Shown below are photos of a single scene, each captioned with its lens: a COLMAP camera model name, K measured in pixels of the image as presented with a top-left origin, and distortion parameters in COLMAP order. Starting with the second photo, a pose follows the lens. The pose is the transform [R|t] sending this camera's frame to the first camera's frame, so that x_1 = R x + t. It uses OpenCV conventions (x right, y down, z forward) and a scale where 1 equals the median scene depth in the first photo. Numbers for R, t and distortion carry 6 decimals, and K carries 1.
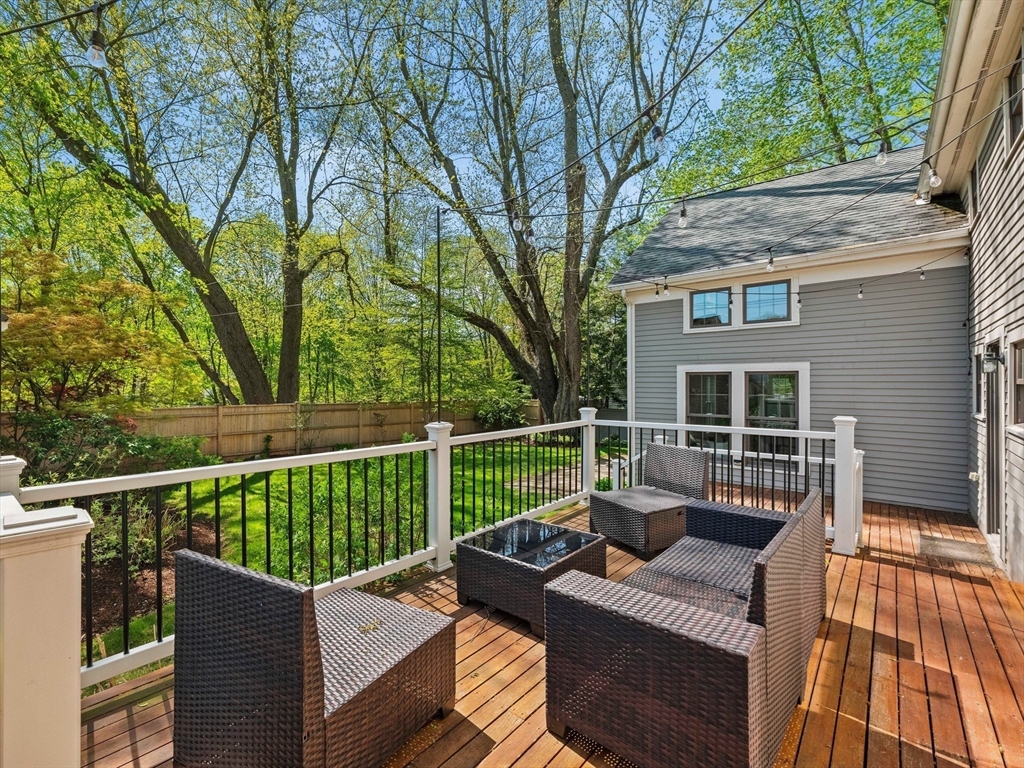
lens RADIAL K [[474.5, 0, 513.8], [0, 474.5, 381.4], [0, 0, 1]] dist [0.000512, 0.000191]
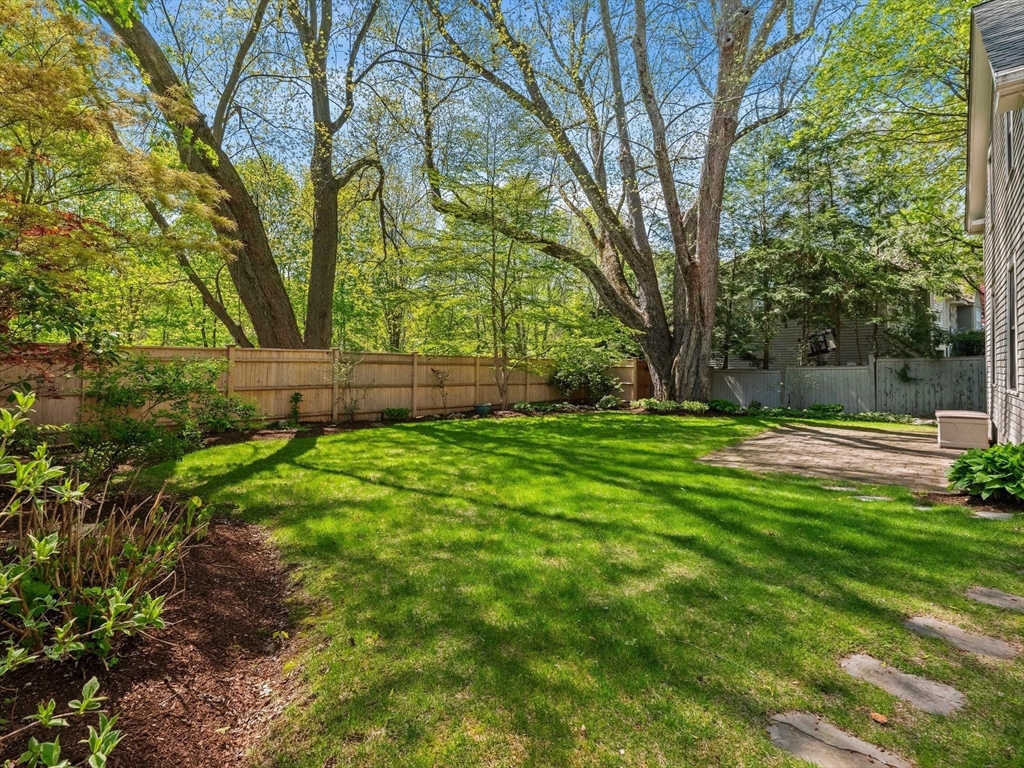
lens RADIAL K [[502.2, 0, 498.2], [0, 502.2, 353.9], [0, 0, 1]] dist [0.001499, 0.000199]
pose [[0.999683, 0.004978, -0.024700, -0.162484], [-0.005655, 0.999608, -0.027419, 0.060542], [0.024554, 0.027550, 0.999319, 0.211860]]
